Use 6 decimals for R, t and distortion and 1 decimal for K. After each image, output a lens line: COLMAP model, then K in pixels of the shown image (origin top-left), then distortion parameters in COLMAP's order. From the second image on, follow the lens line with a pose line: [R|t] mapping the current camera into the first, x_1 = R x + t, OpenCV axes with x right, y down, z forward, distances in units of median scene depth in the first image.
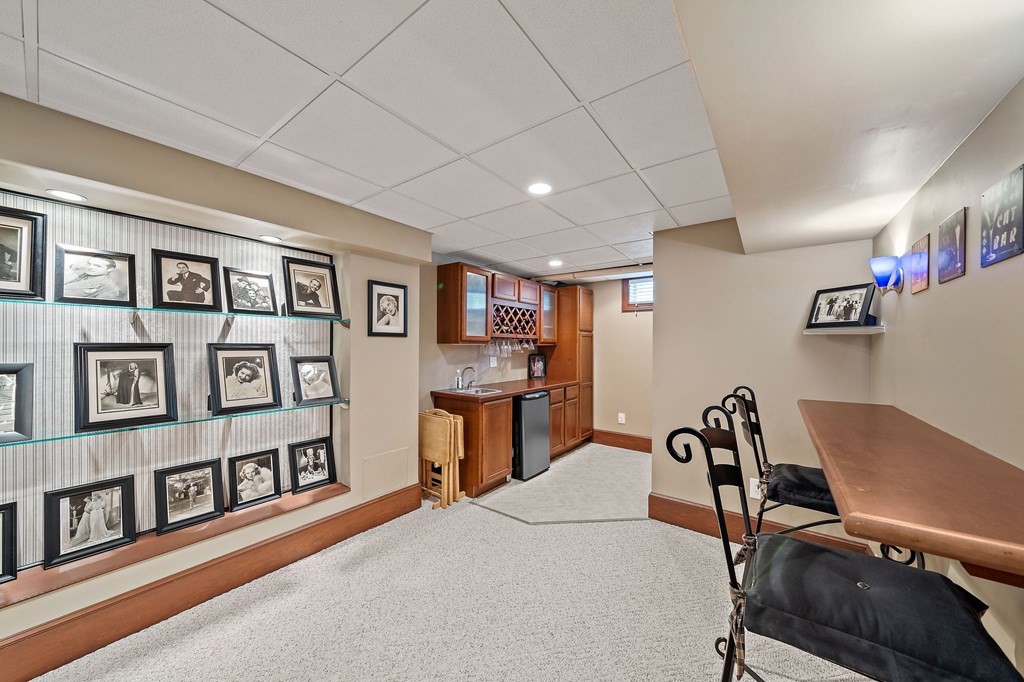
lens RADIAL K [[355.5, 0, 504.9], [0, 355.5, 342.3], [0, 0, 1]] dist [-0.004146, 0.000584]
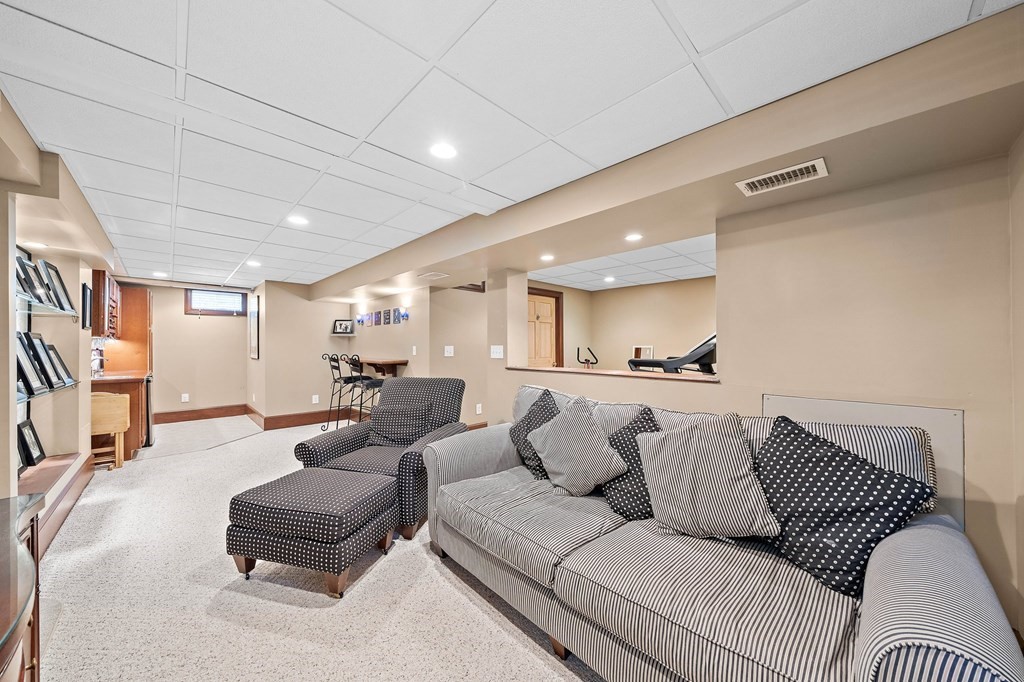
lens RADIAL K [[355.5, 0, 505.6], [0, 355.5, 340.8], [0, 0, 1]] dist [-0.004146, 0.000584]
pose [[0.166029, 0.006954, 0.986096, -0.799914], [-0.003941, 0.999972, -0.006388, 0.014097], [-0.986113, -0.002825, 0.166051, -0.374387]]
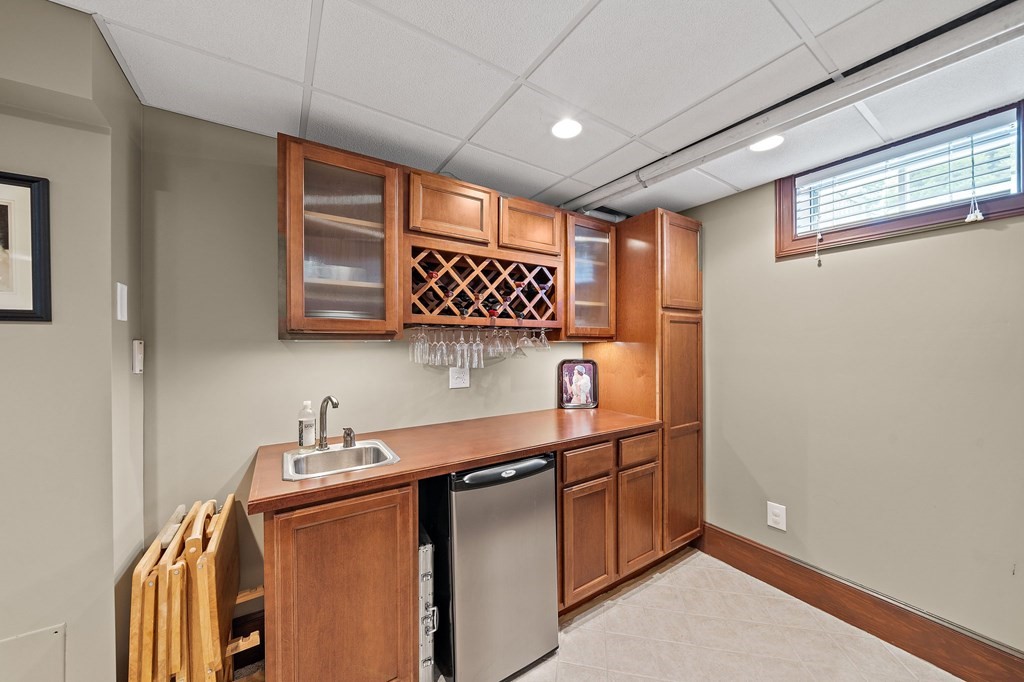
lens RADIAL K [[355.5, 0, 515.5], [0, 355.5, 344.5], [0, 0, 1]] dist [-0.004146, 0.000584]
pose [[0.942901, -0.008978, -0.332951, 0.196350], [0.011608, 0.999915, 0.005909, 0.008079], [0.332869, -0.009437, 0.942926, 0.552648]]
